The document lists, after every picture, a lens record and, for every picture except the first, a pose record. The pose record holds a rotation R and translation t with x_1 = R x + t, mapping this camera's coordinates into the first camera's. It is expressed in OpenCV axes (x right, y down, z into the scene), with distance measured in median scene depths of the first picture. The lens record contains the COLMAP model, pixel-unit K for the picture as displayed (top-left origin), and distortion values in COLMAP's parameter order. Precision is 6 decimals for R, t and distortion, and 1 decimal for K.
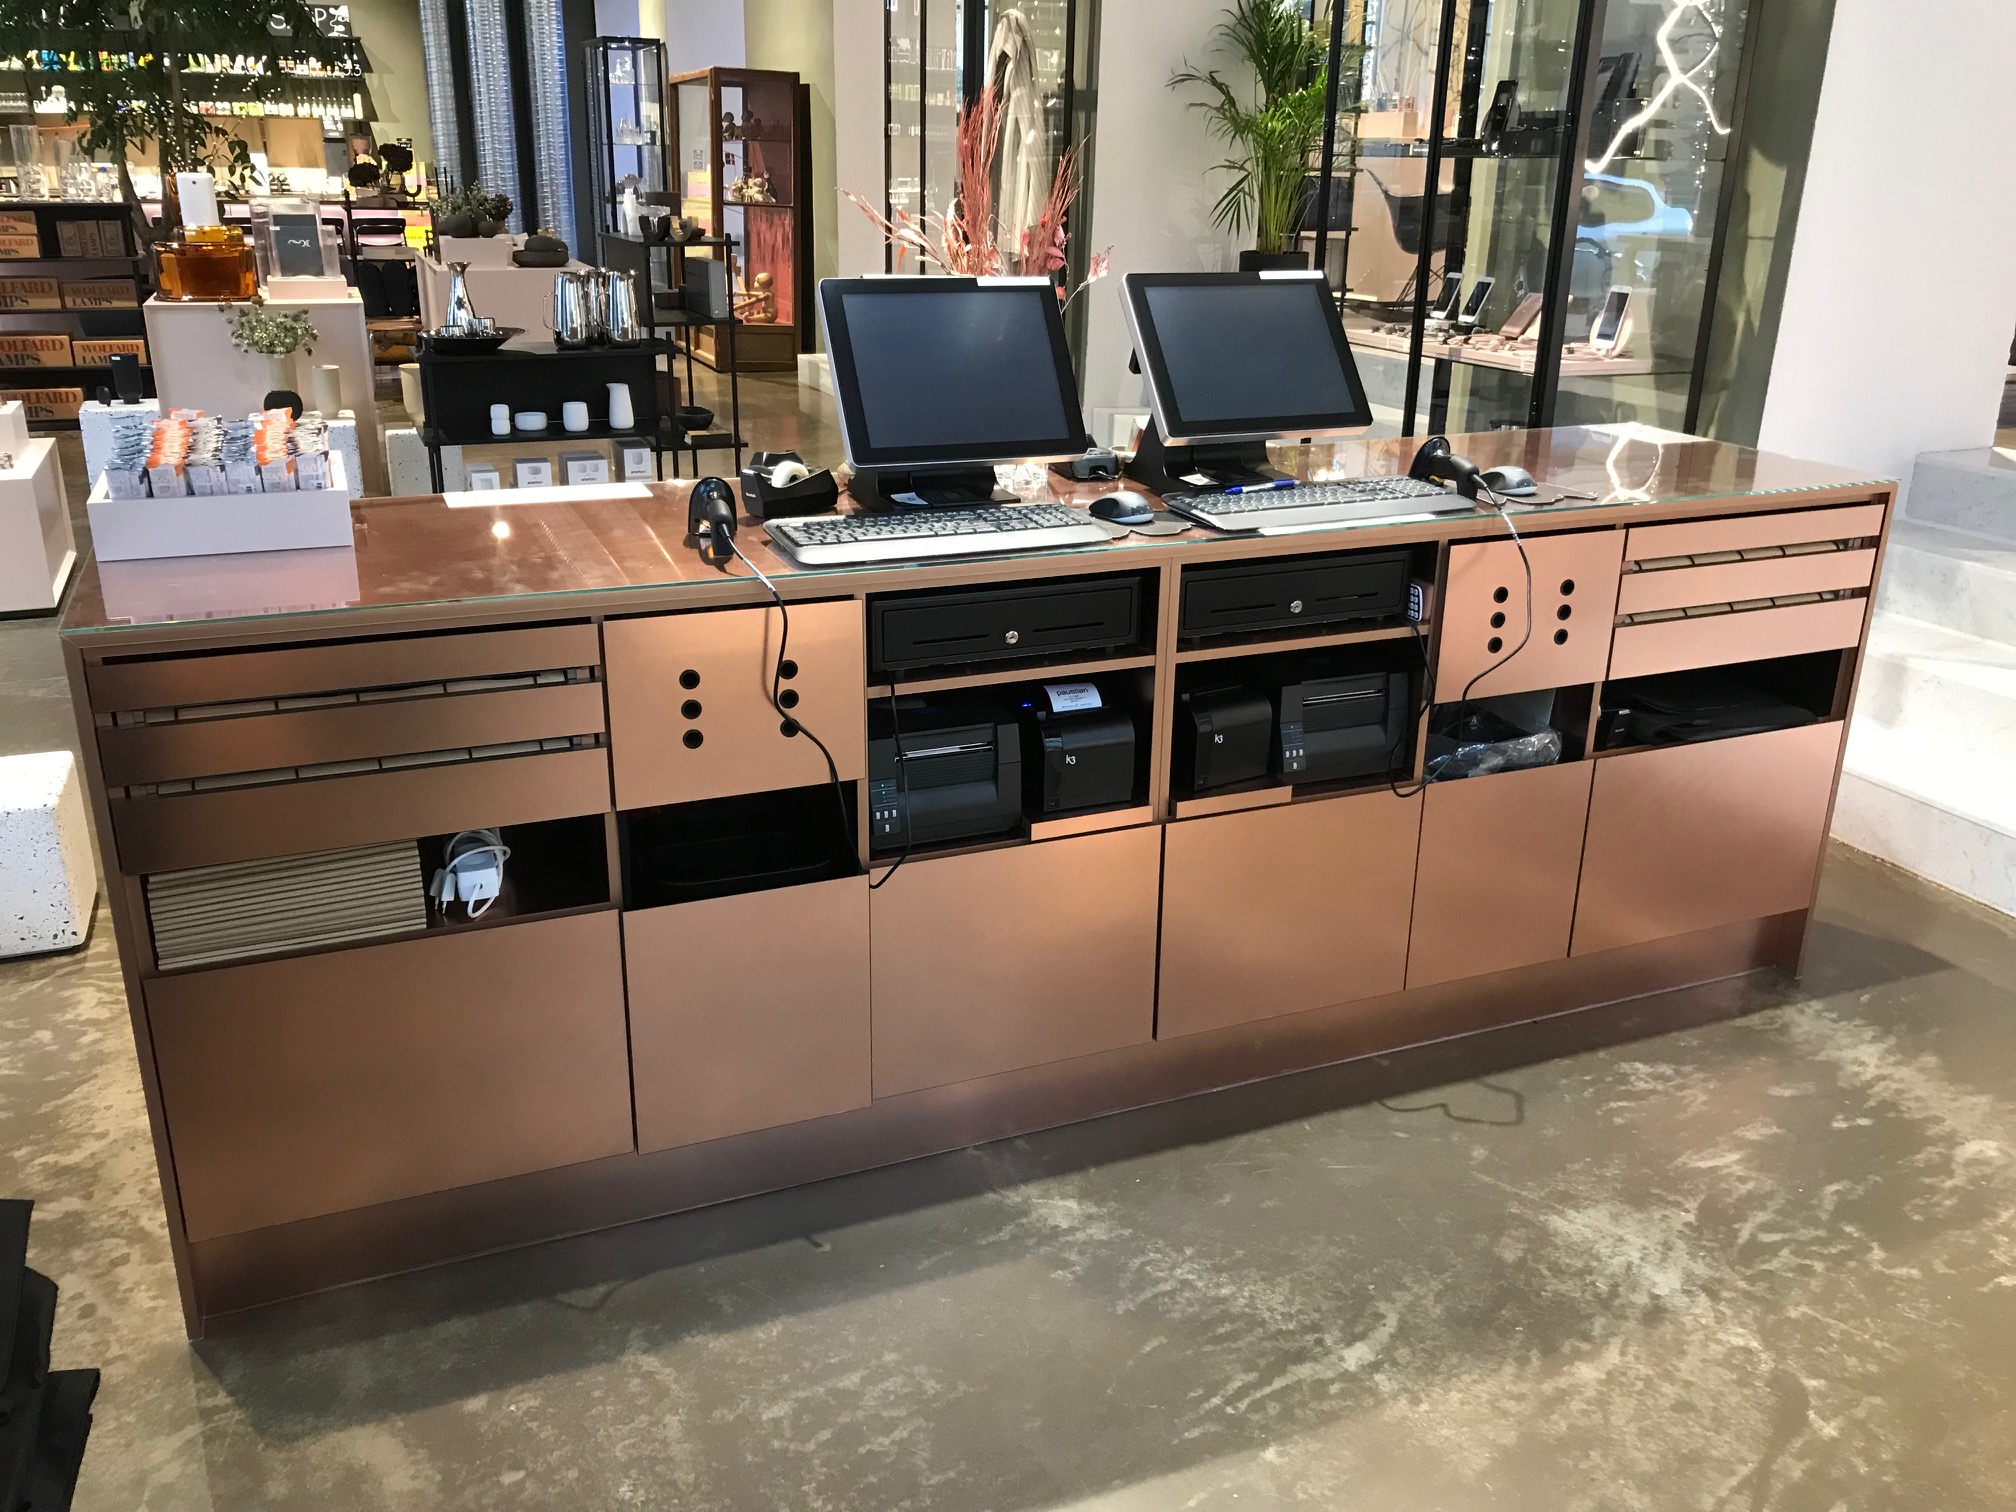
lens RADIAL K [[1661.7, 0, 1007.0], [0, 1661.7, 756.0], [0, 0, 1]] dist [0.013645, 0.009465]
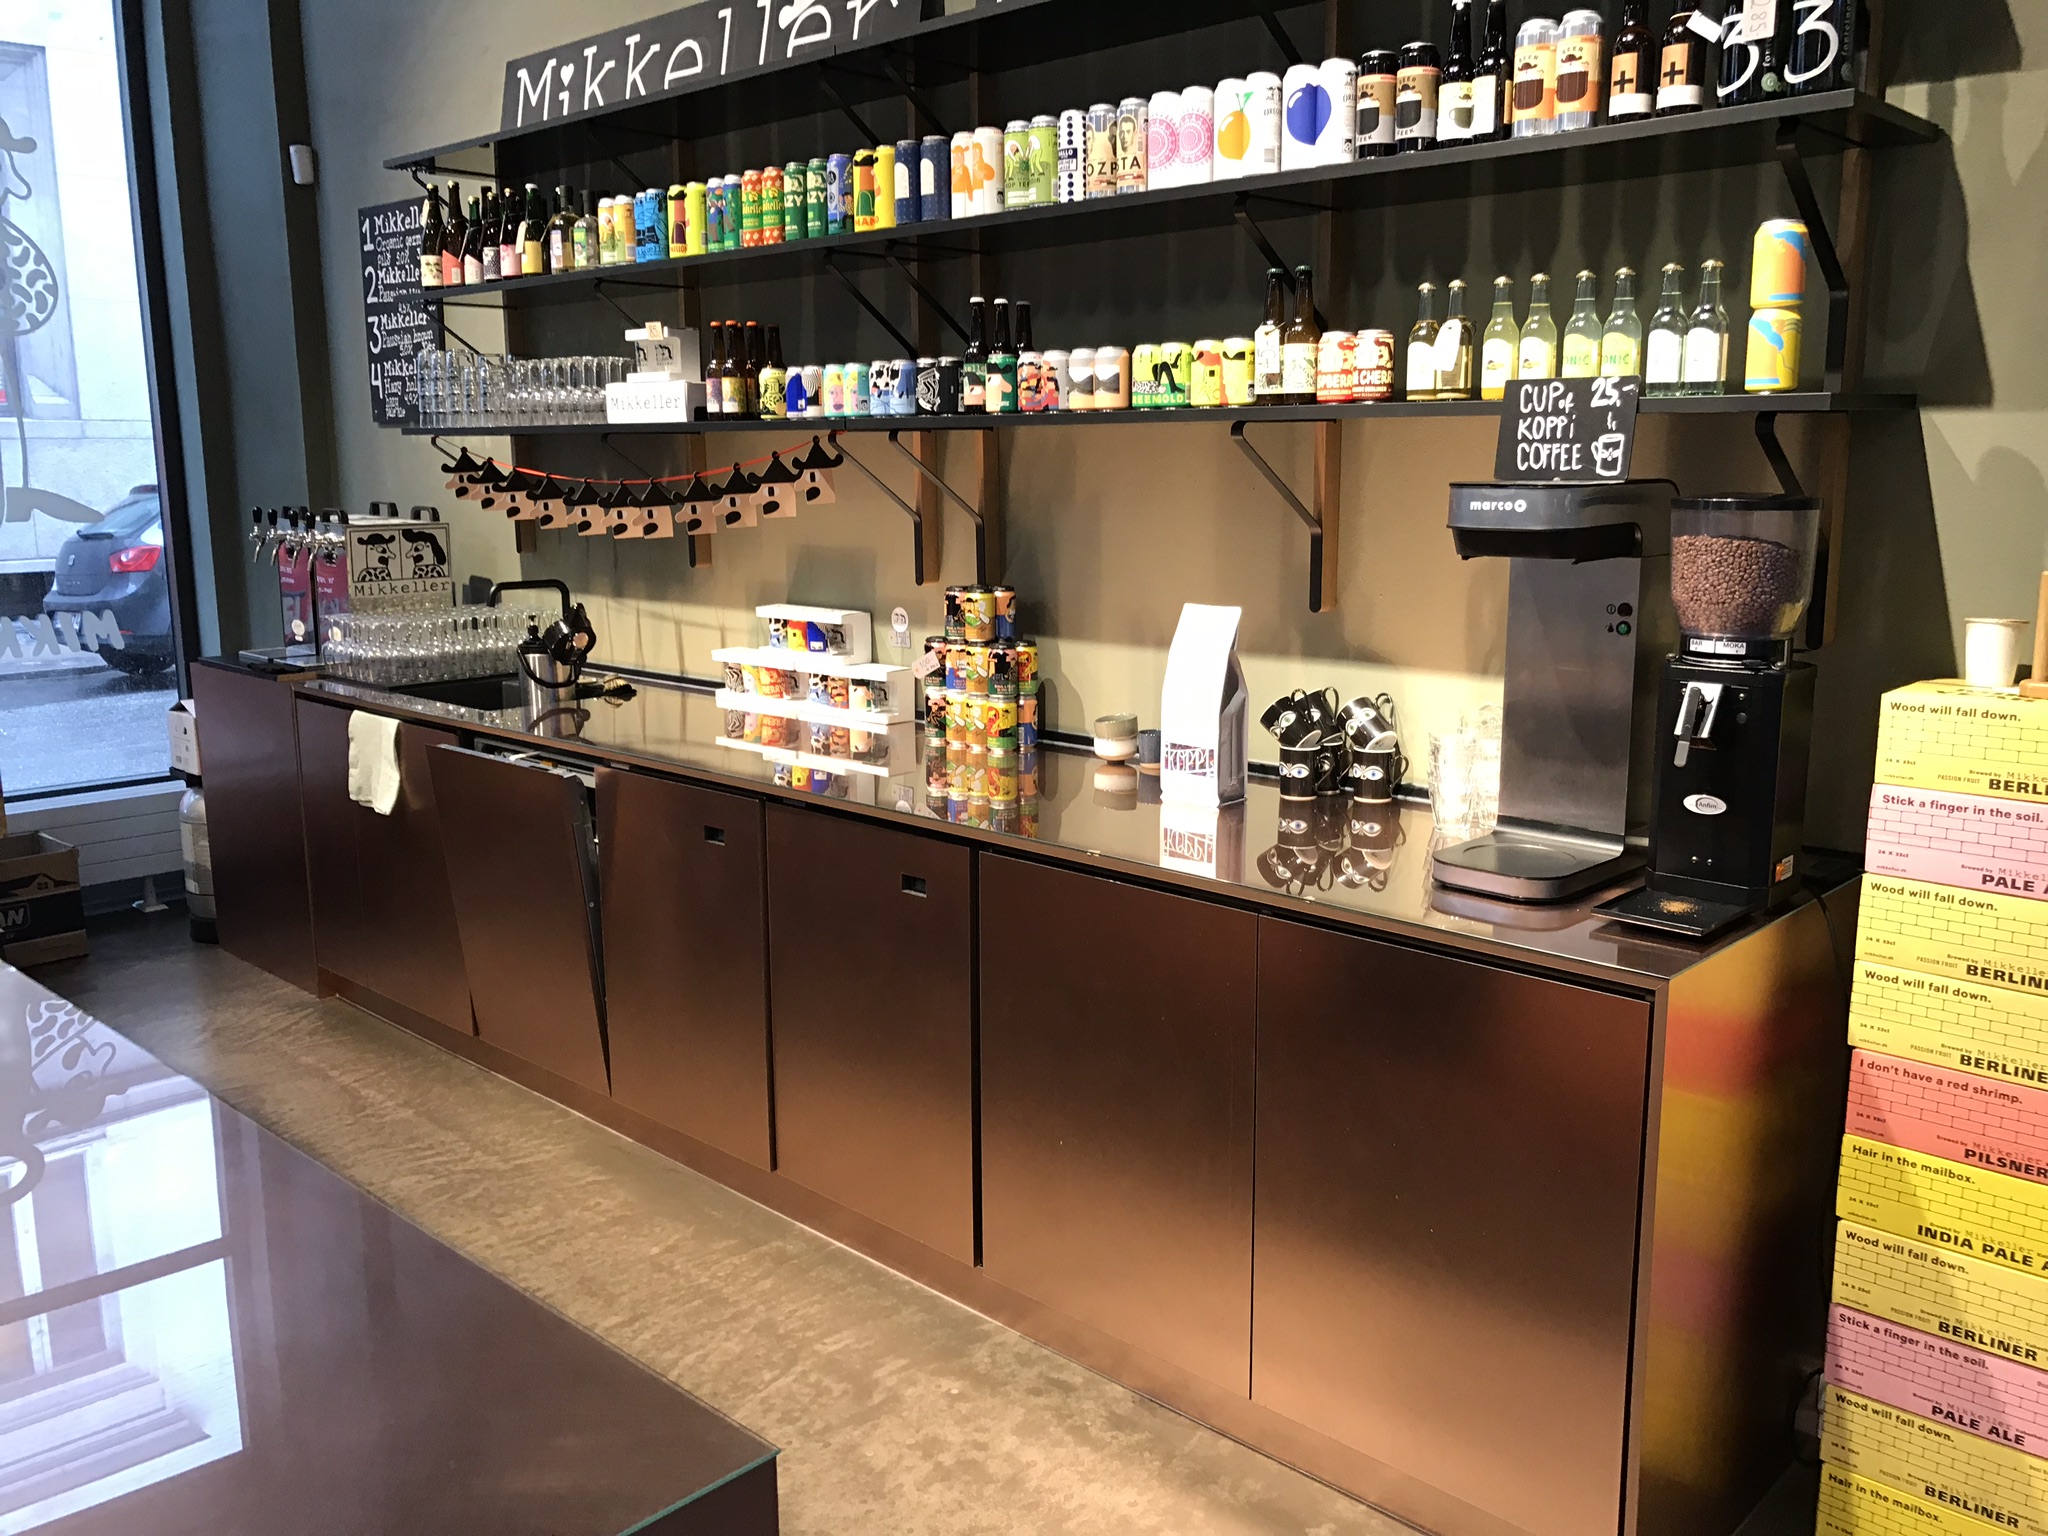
lens RADIAL K [[1688.1, 0, 1022.2], [0, 1688.1, 768.1], [0, 0, 1]] dist [0.013645, 0.009465]
pose [[0.382471, 0.154691, -0.910926, -0.281485], [-0.297466, 0.954011, 0.037110, -0.342228], [0.874774, 0.256776, 0.410897, 0.905758]]
